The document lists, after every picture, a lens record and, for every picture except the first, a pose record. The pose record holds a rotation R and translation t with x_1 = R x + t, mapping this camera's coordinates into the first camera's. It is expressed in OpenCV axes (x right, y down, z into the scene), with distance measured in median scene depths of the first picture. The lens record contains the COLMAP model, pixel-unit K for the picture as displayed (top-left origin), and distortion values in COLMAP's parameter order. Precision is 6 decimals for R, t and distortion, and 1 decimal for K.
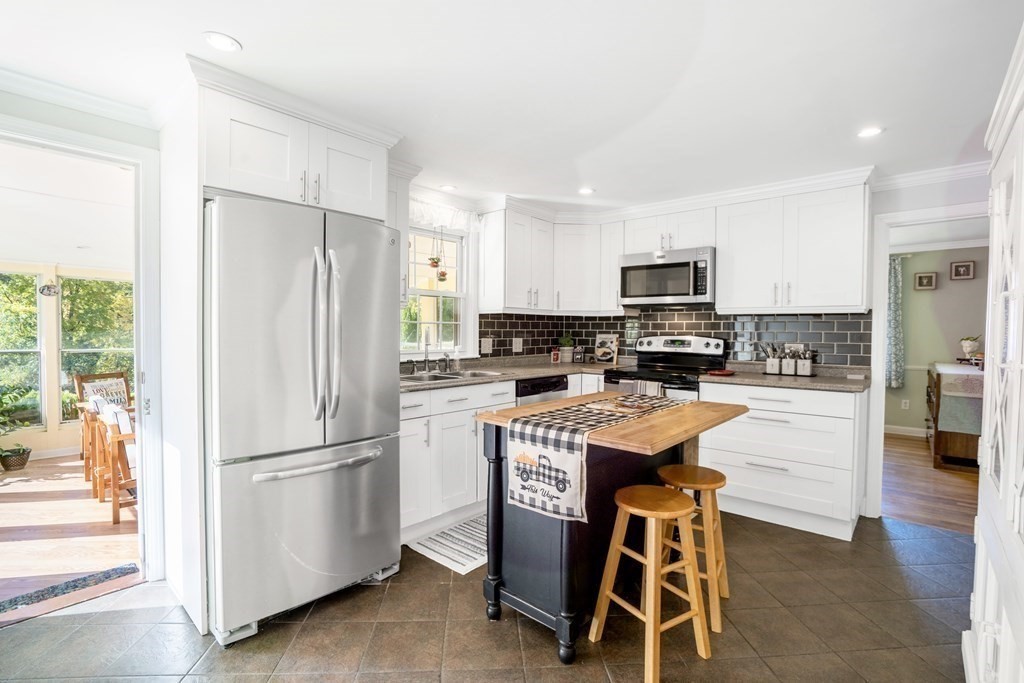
lens RADIAL K [[470.5, 0, 512.0], [0, 470.5, 341.5], [0, 0, 1]] dist [-0.022627, 0.000892]
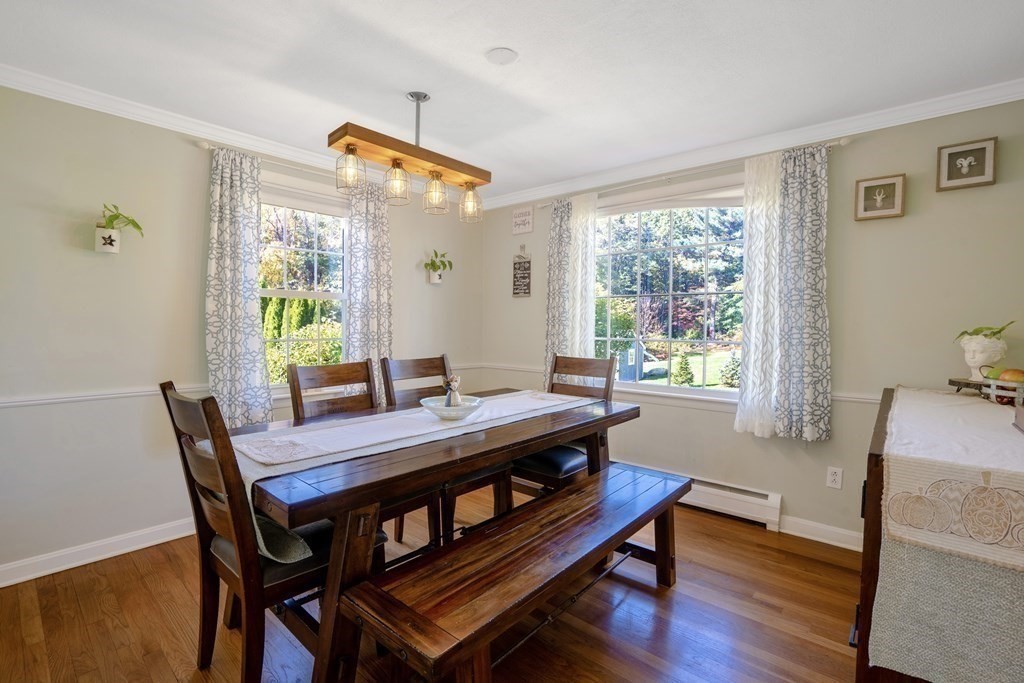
lens RADIAL K [[470.5, 0, 512.0], [0, 470.5, 341.5], [0, 0, 1]] dist [-0.022627, 0.000892]
pose [[0.999974, 0.006852, 0.002294, 0.573765], [-0.006878, 0.999909, 0.011595, 0.000665], [-0.002215, -0.011610, 0.999930, 0.590172]]
